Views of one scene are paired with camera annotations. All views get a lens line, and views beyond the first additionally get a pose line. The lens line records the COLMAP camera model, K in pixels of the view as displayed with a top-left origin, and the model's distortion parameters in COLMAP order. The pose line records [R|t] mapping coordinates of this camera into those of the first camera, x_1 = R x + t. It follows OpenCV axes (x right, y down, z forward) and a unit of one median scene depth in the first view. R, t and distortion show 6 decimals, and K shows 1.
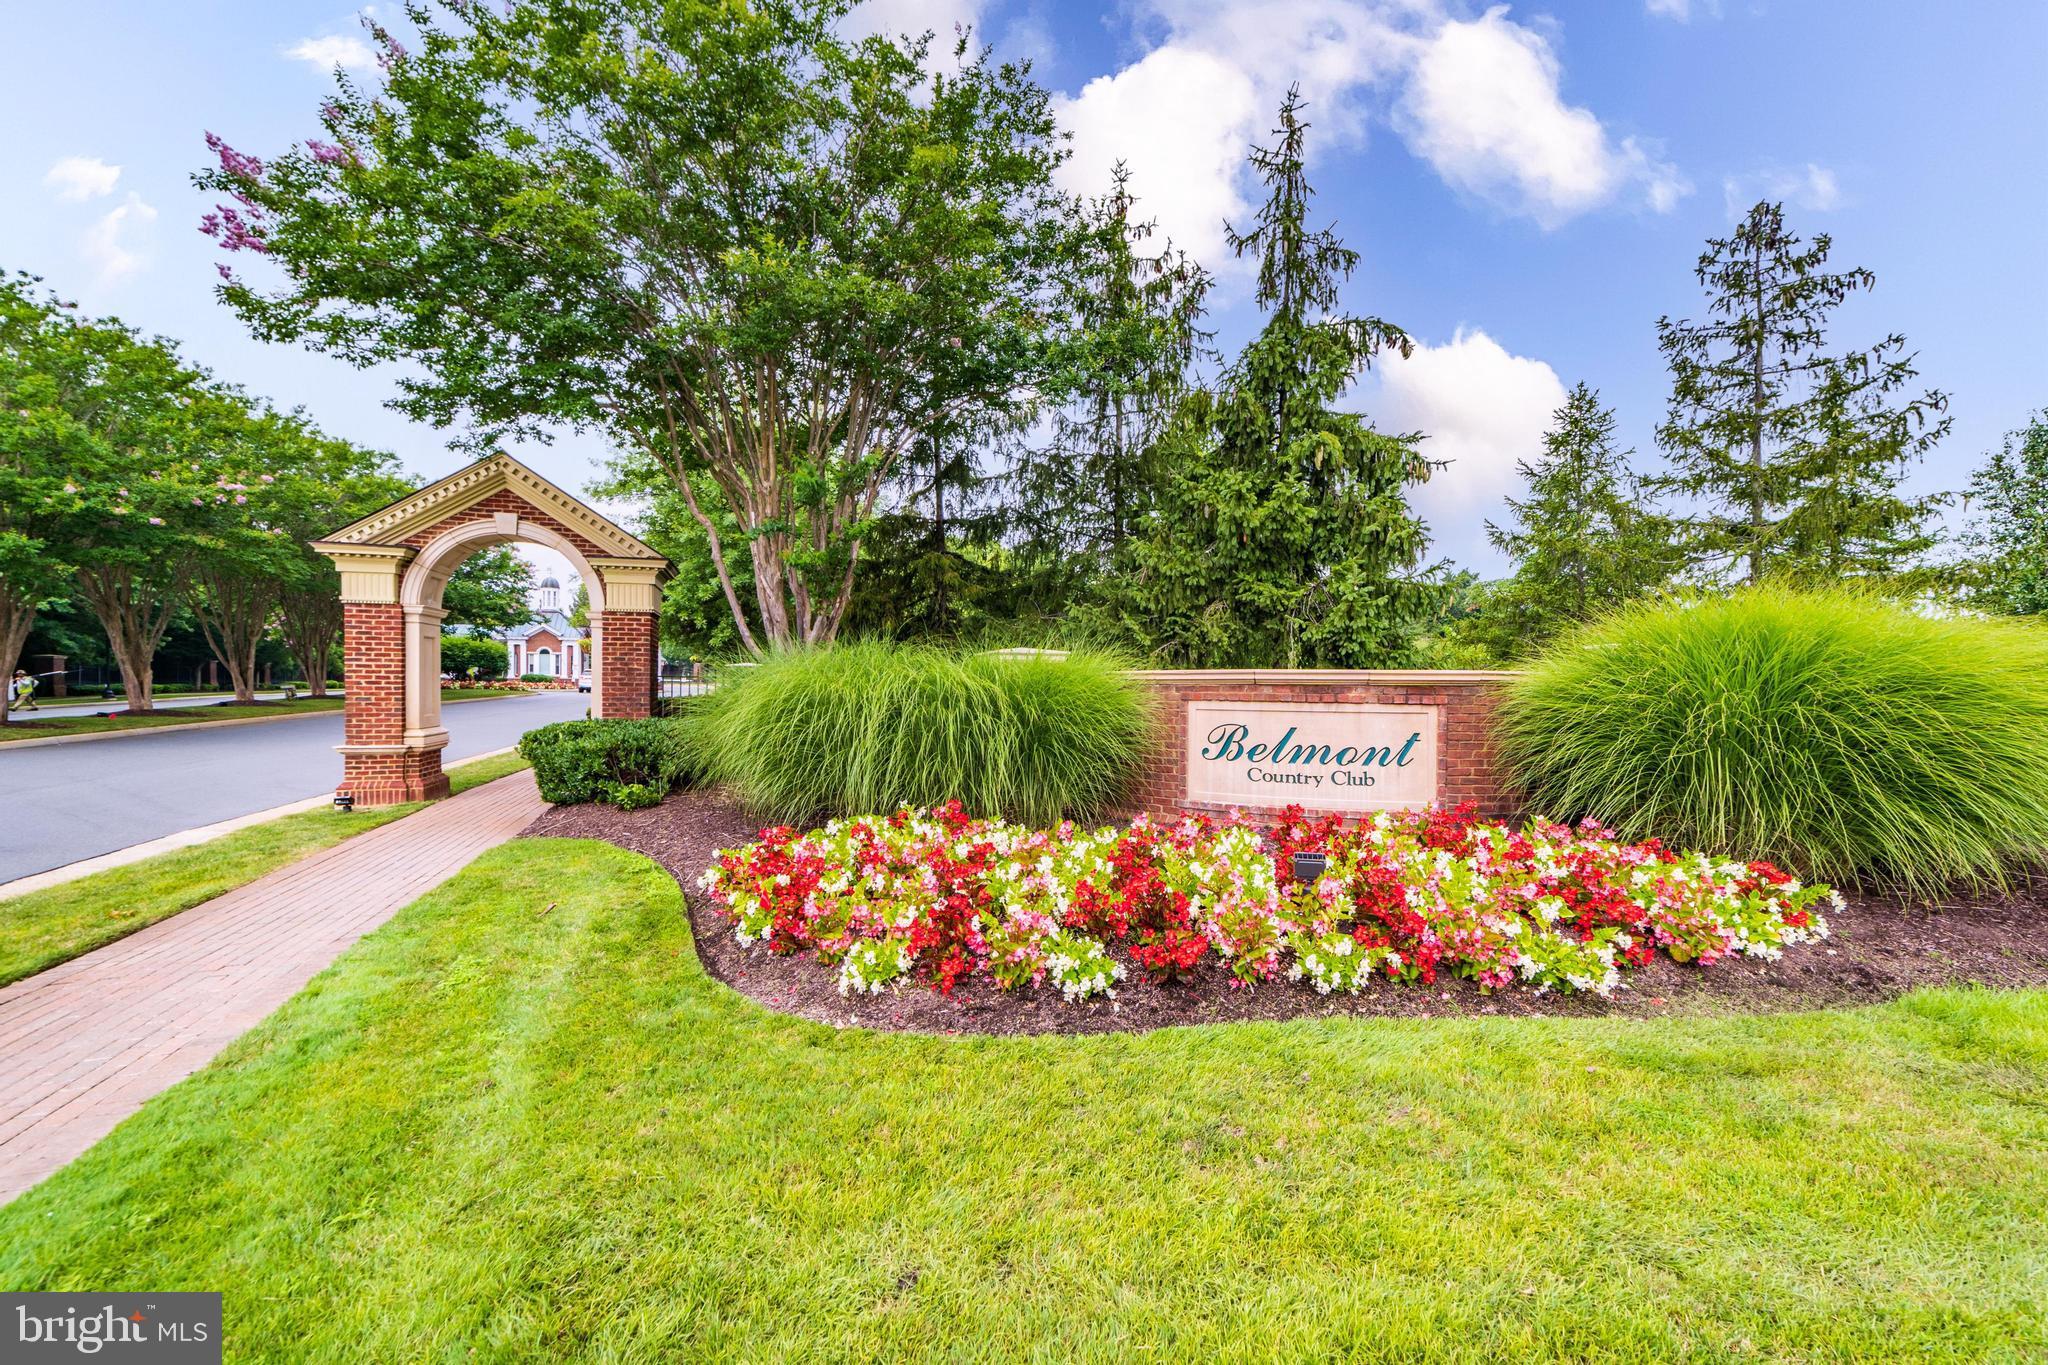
lens RADIAL K [[832.0, 0, 1024.0], [0, 832.0, 682.5], [0, 0, 1]] dist [-0.001902, -0.000076]
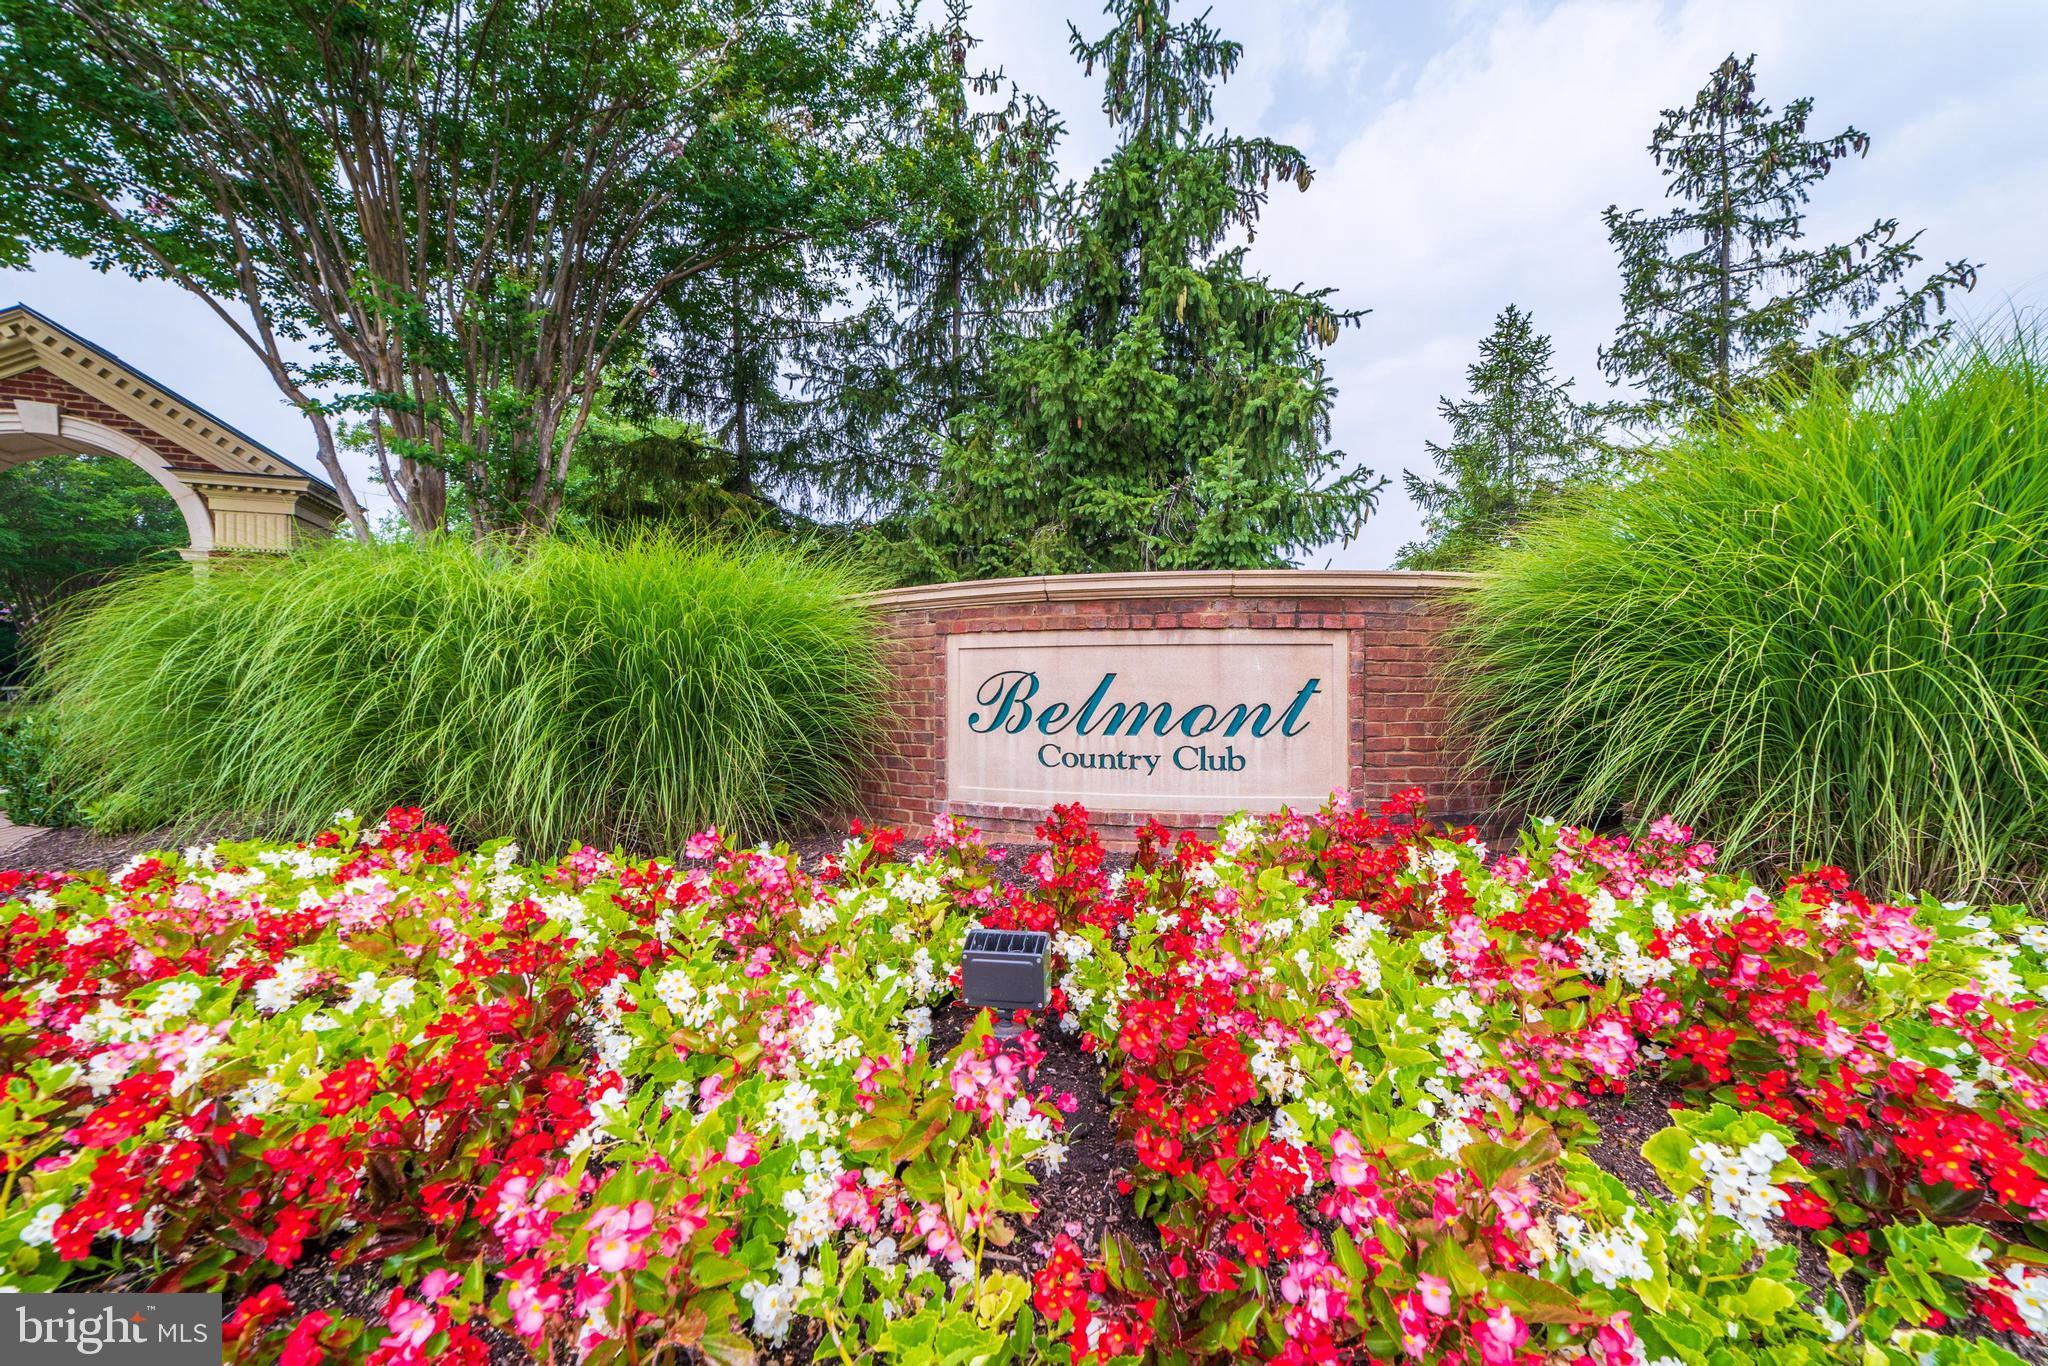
lens RADIAL K [[799.8, 0, 1033.4], [0, 799.8, 687.1], [0, 0, 1]] dist [-0.001395, 0.000047]
pose [[0.996862, -0.006631, 0.078886, 0.163238], [0.007352, 0.999934, -0.008863, 0.049470], [-0.078822, 0.009415, 0.996844, 0.321643]]
